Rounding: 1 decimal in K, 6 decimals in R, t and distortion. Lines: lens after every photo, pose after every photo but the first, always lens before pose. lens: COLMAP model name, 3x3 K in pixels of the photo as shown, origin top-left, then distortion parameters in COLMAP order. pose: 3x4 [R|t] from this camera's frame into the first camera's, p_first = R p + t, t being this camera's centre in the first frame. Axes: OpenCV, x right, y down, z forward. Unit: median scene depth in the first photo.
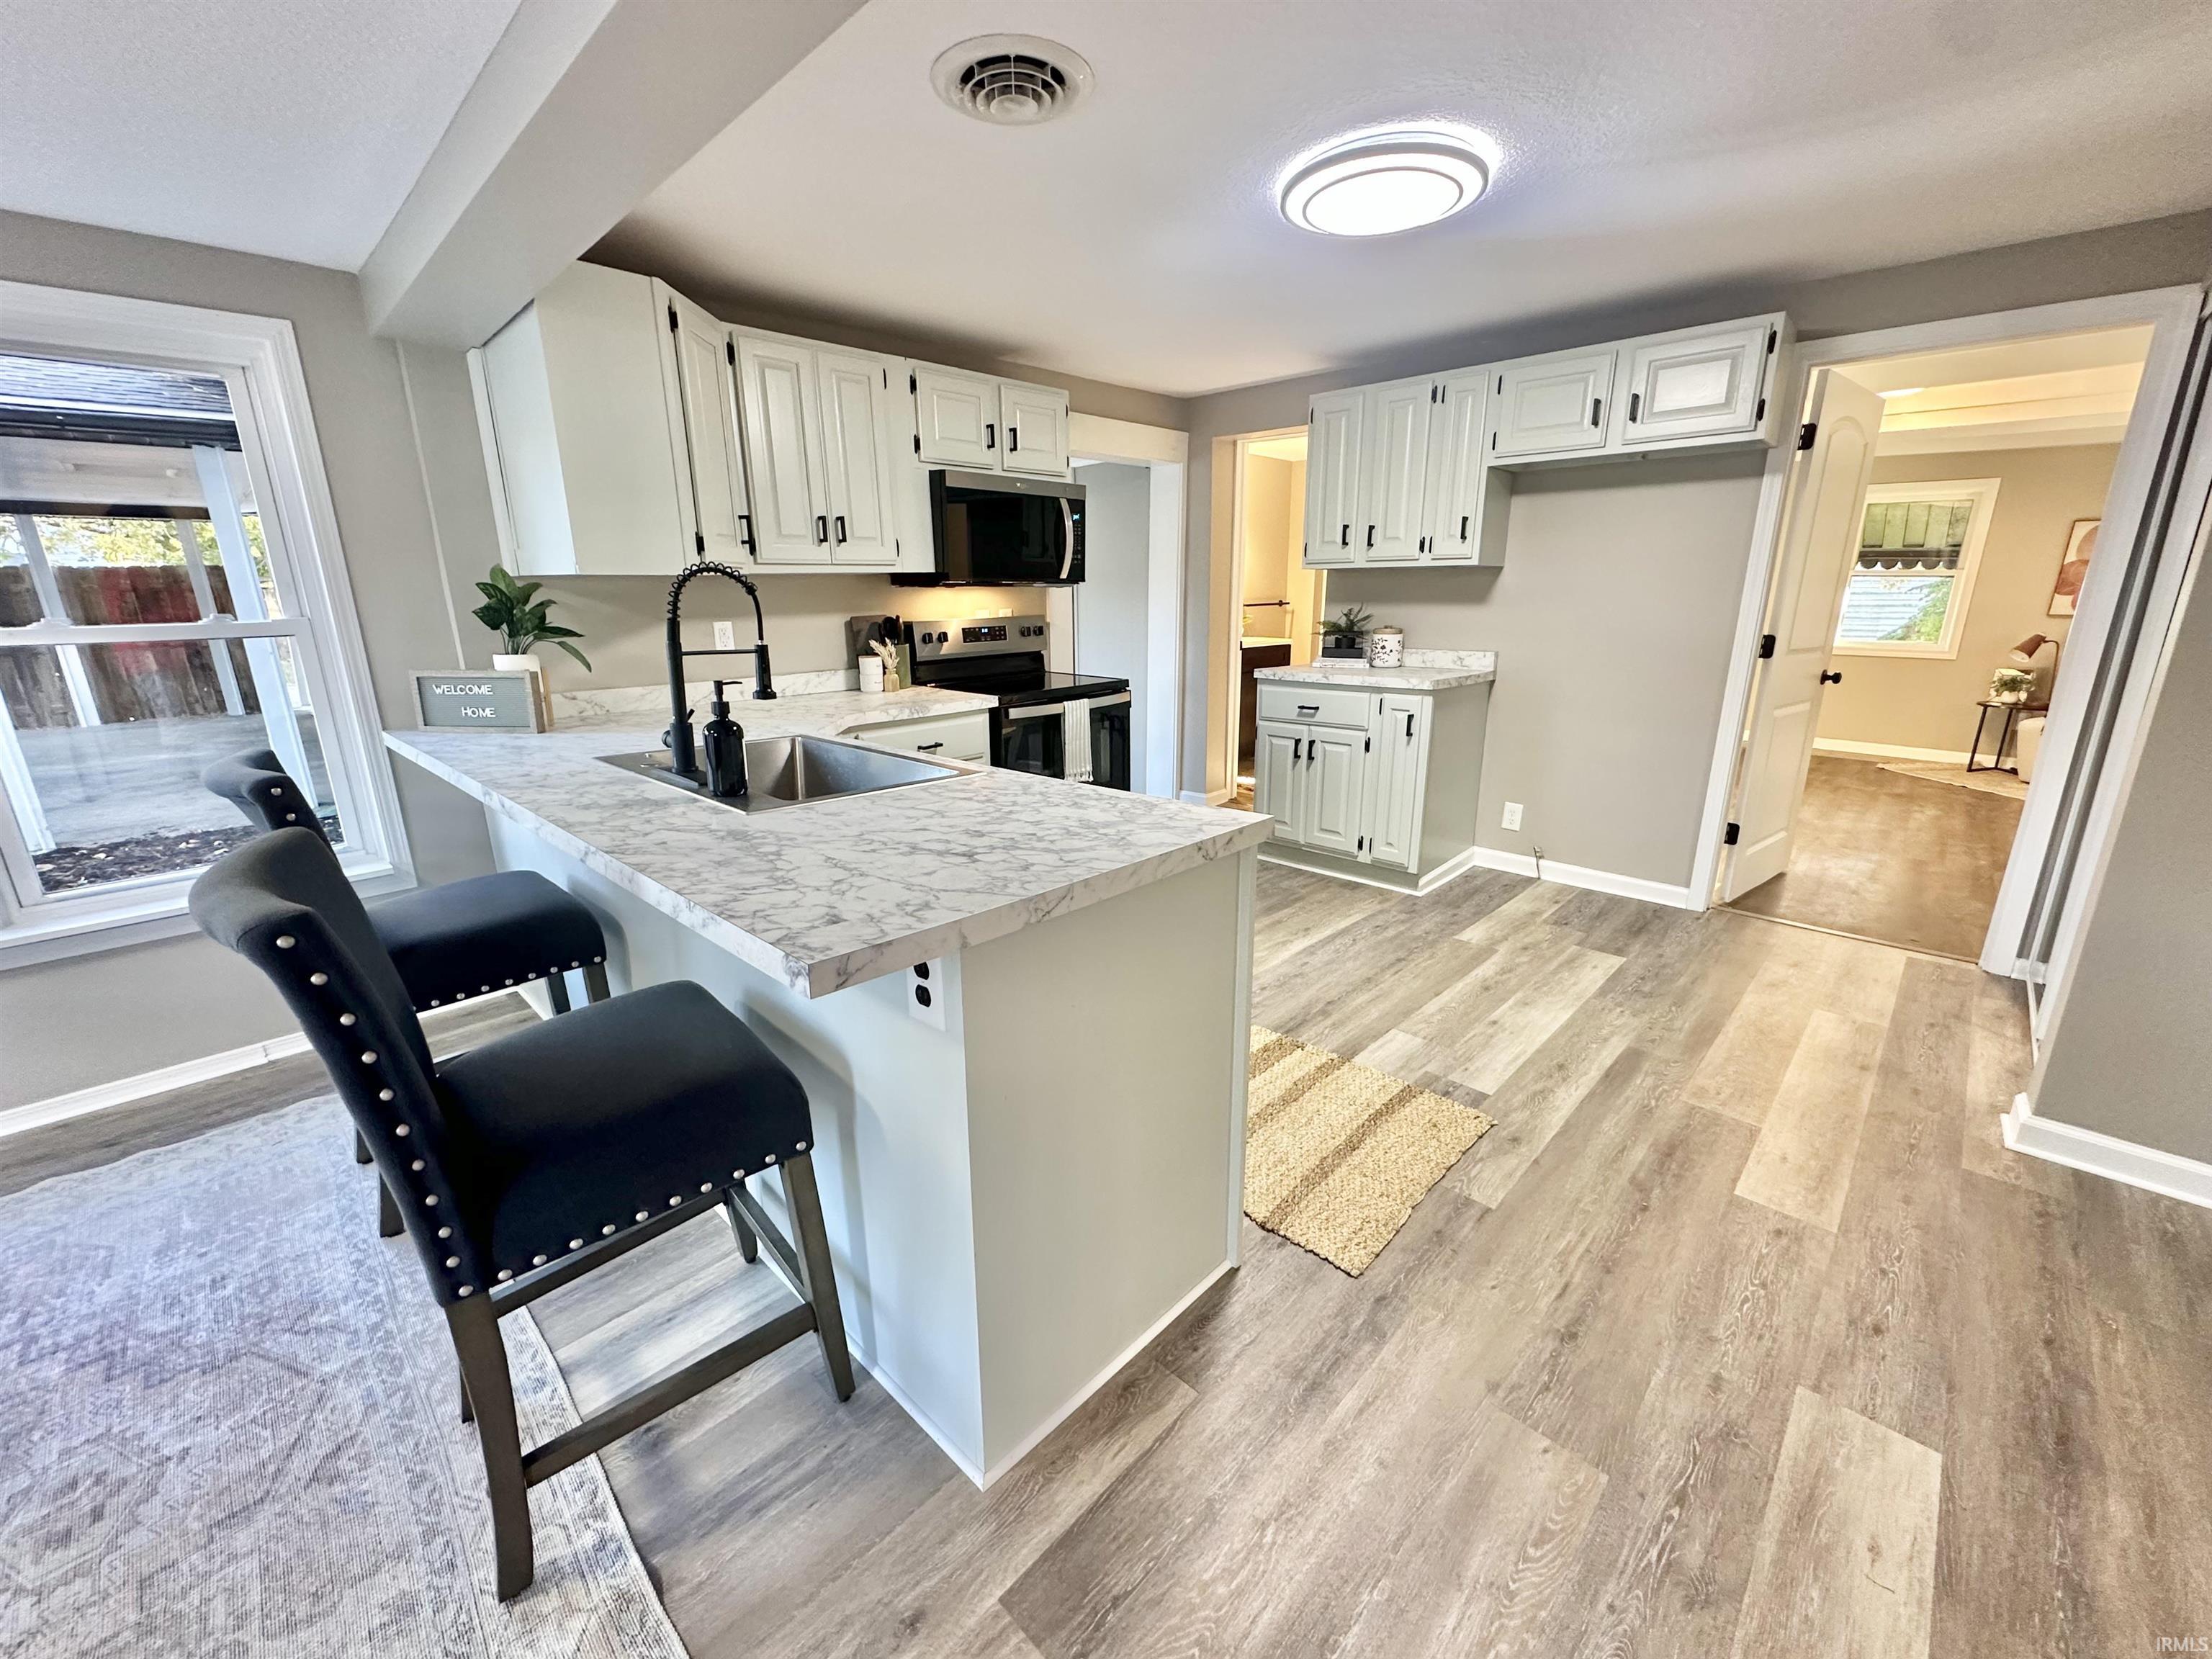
lens RADIAL K [[882.0, 0, 1116.6], [0, 882.0, 829.0], [0, 0, 1]] dist [-0.004241, 0.000024]
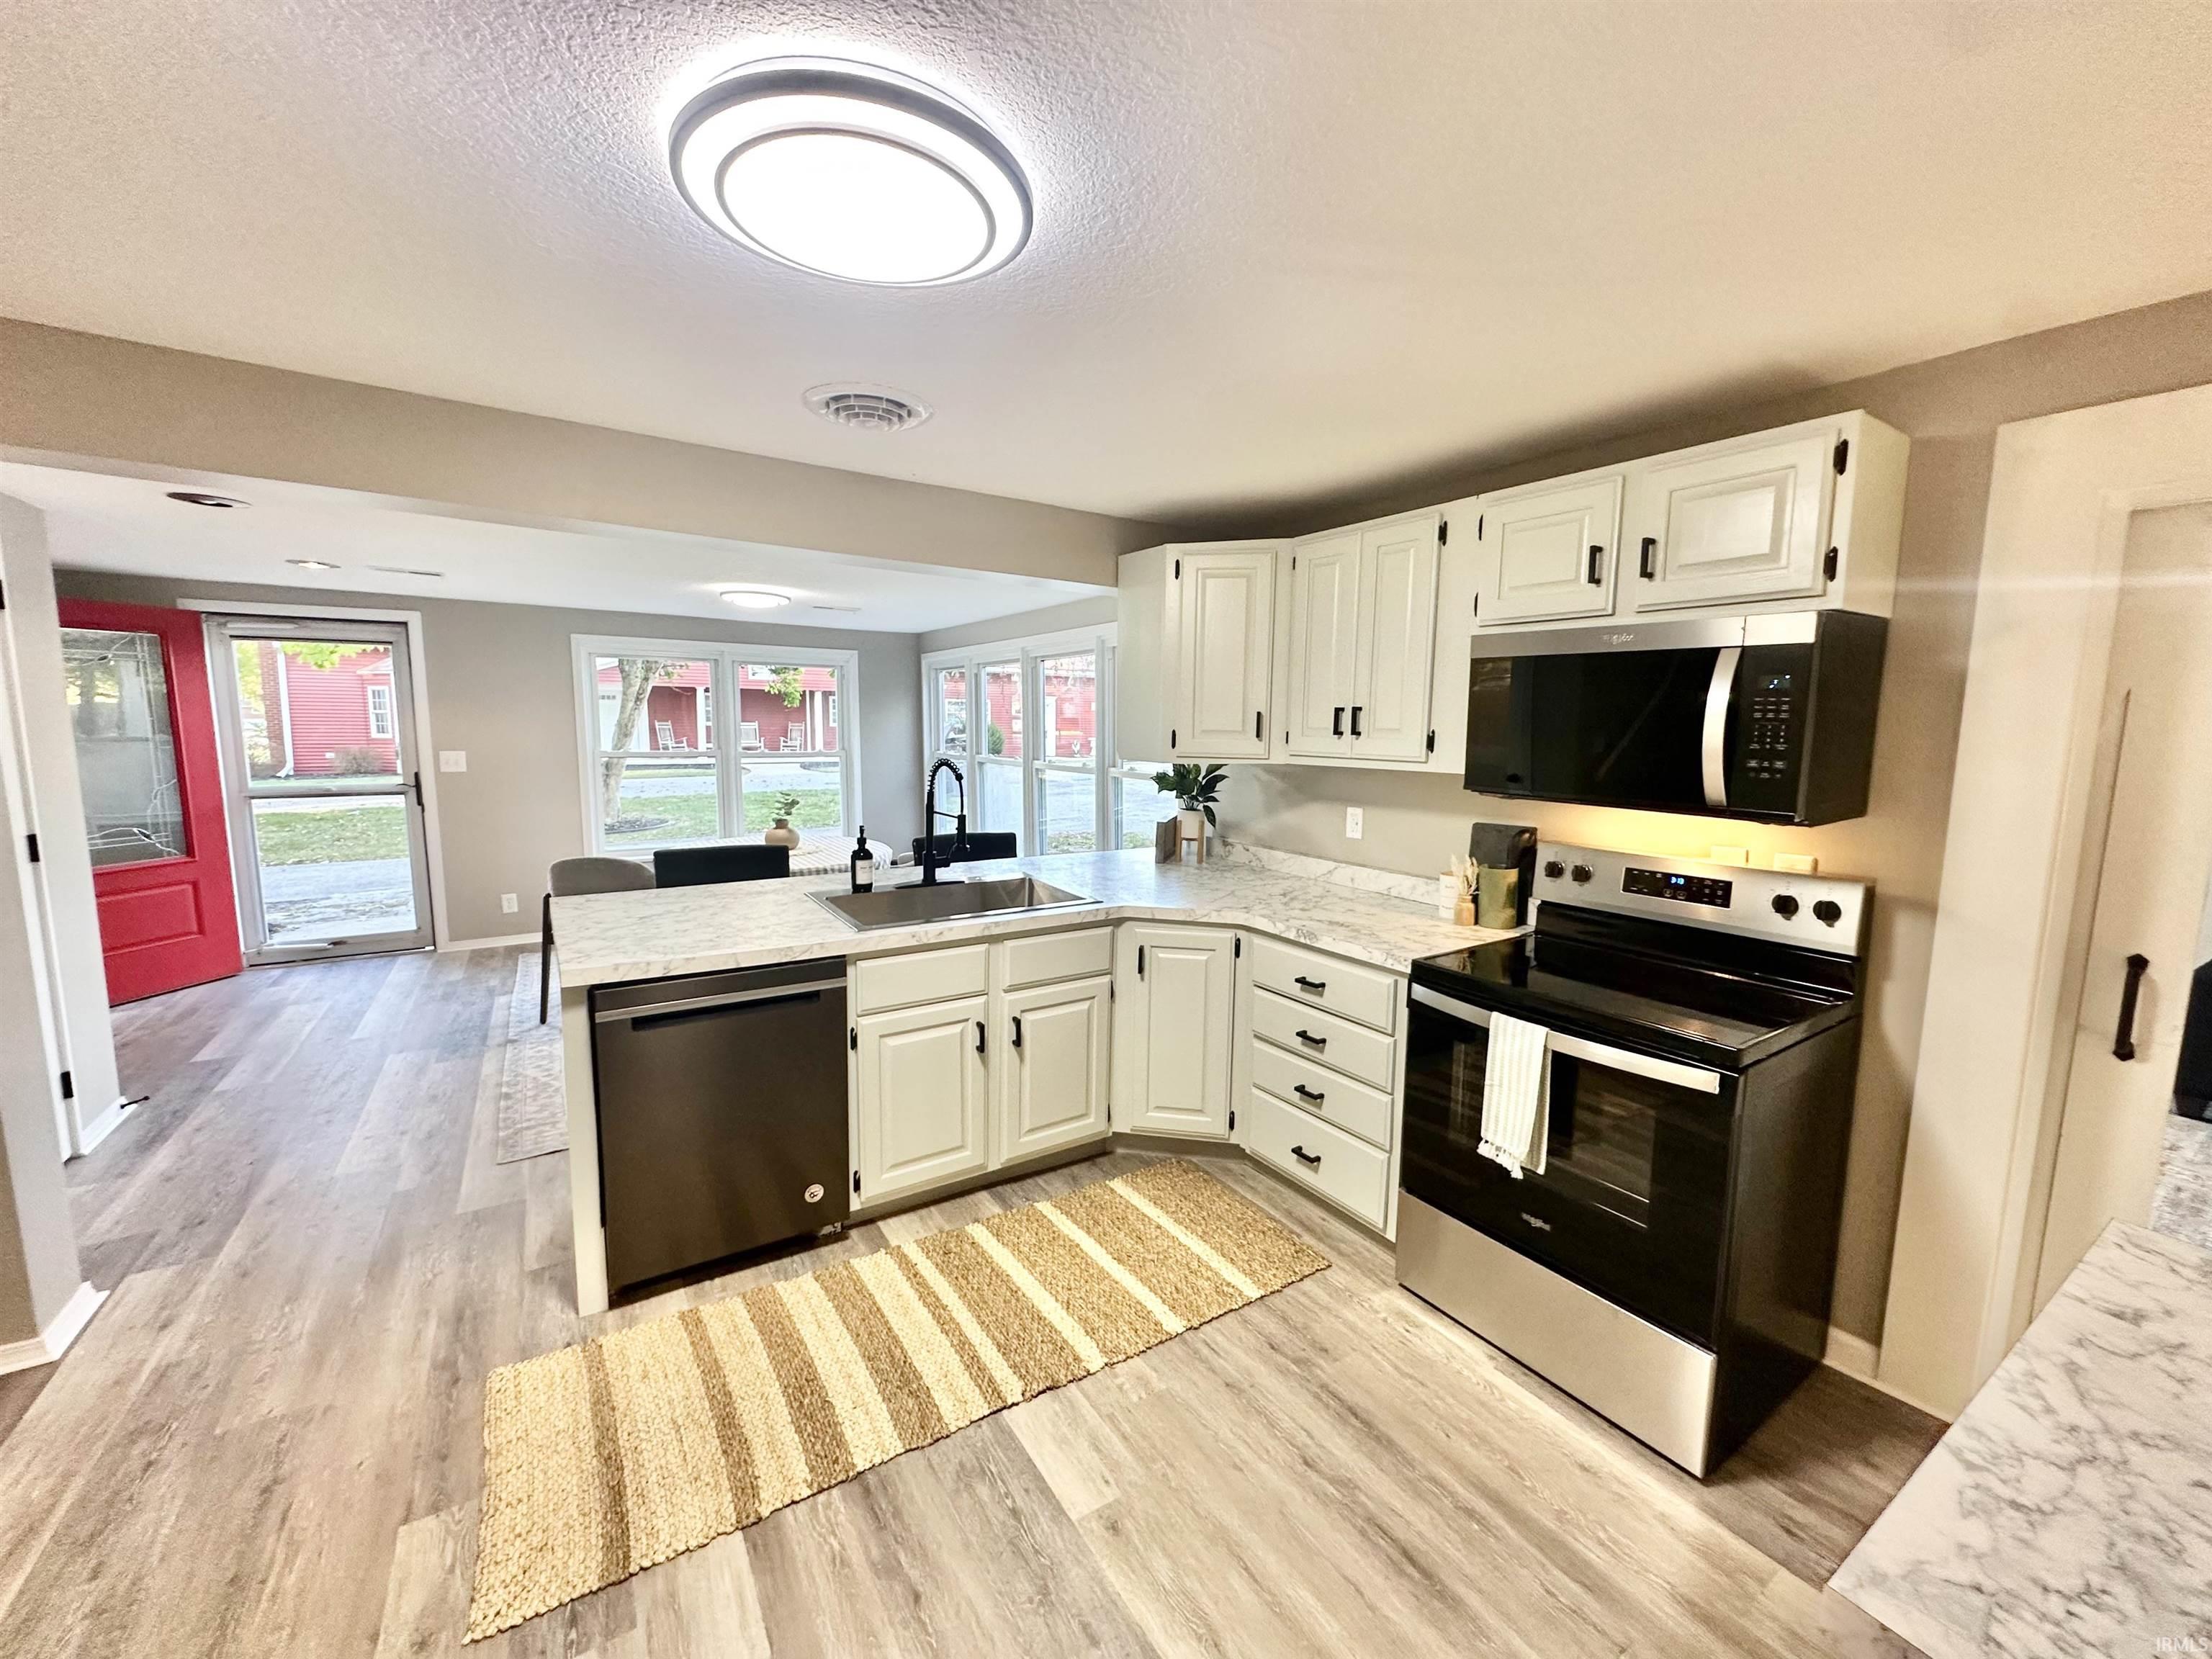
lens RADIAL K [[882.0, 0, 1109.3], [0, 882.0, 830.0], [0, 0, 1]] dist [-0.004241, 0.000024]
pose [[-0.239846, 0.130595, -0.961987, 1.379964], [-0.267351, 0.943710, 0.194771, -0.782184], [0.933273, 0.303903, -0.191430, 2.216064]]
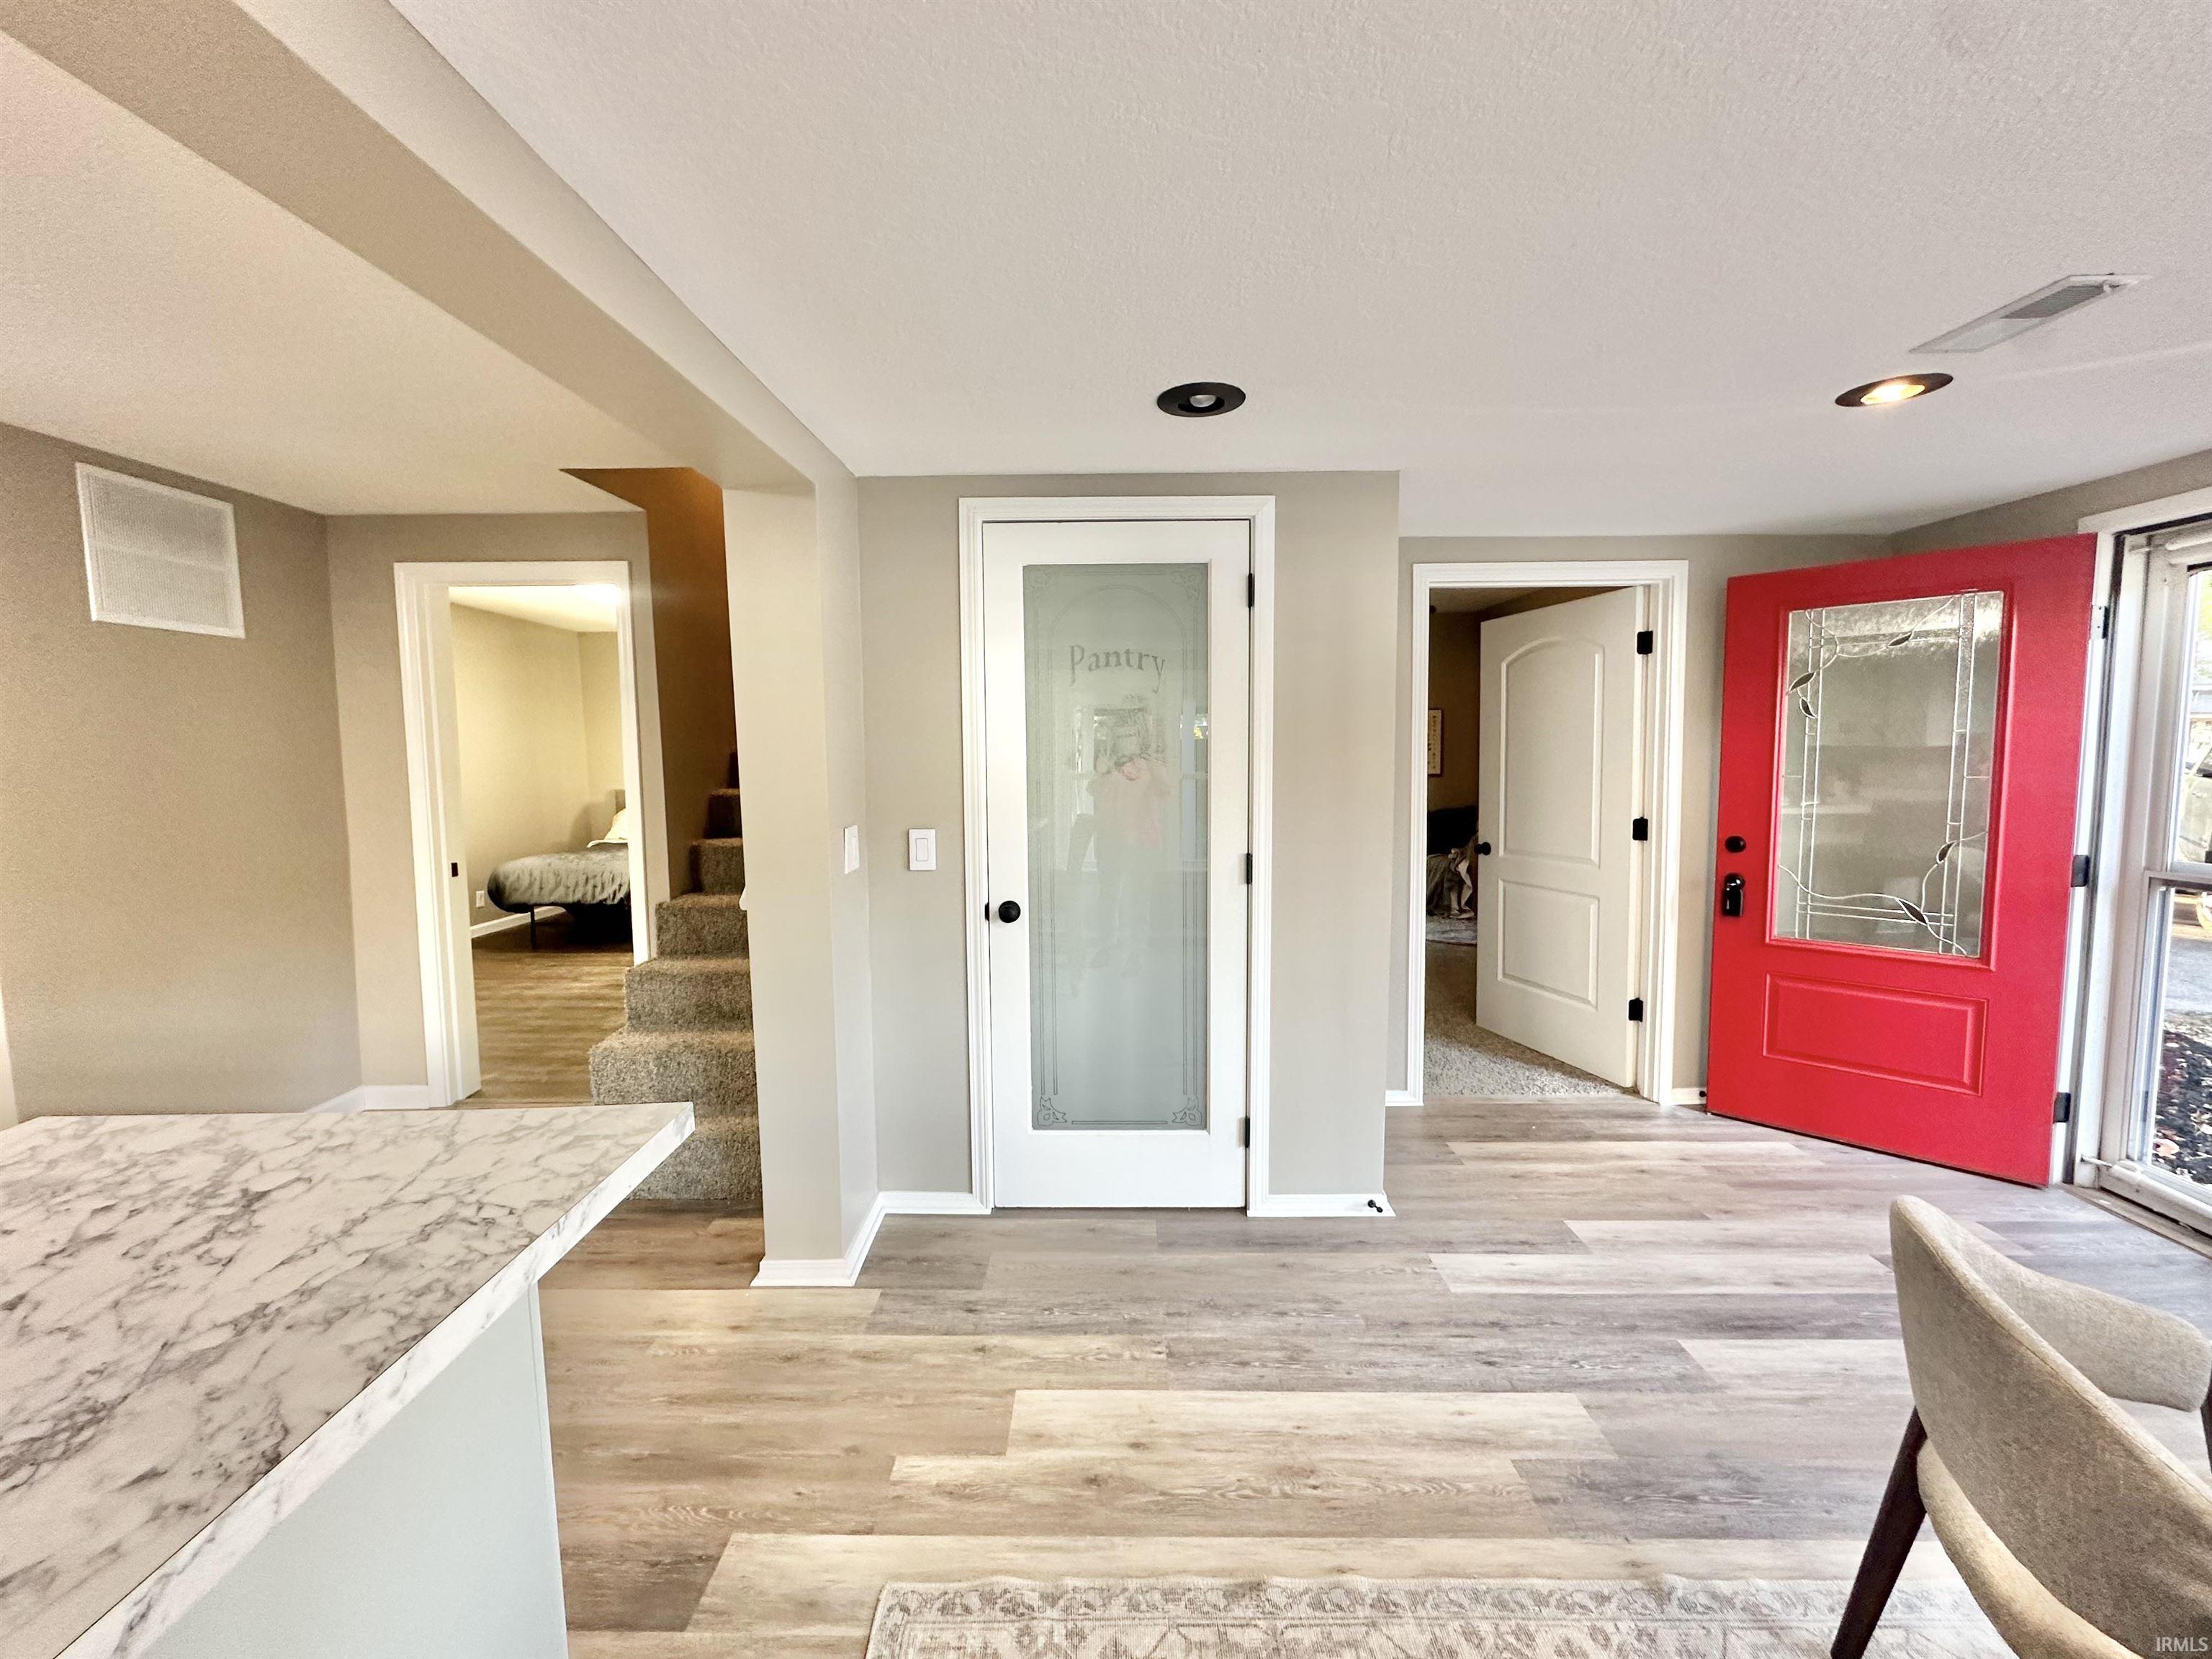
lens RADIAL K [[882.0, 0, 1104.1], [0, 882.0, 823.7], [0, 0, 1]] dist [-0.004241, 0.000024]
pose [[-0.684999, -0.051208, 0.726742, -1.143156], [0.203869, 0.944202, 0.258689, -0.302041], [-0.699438, 0.325362, -0.636338, 0.855375]]
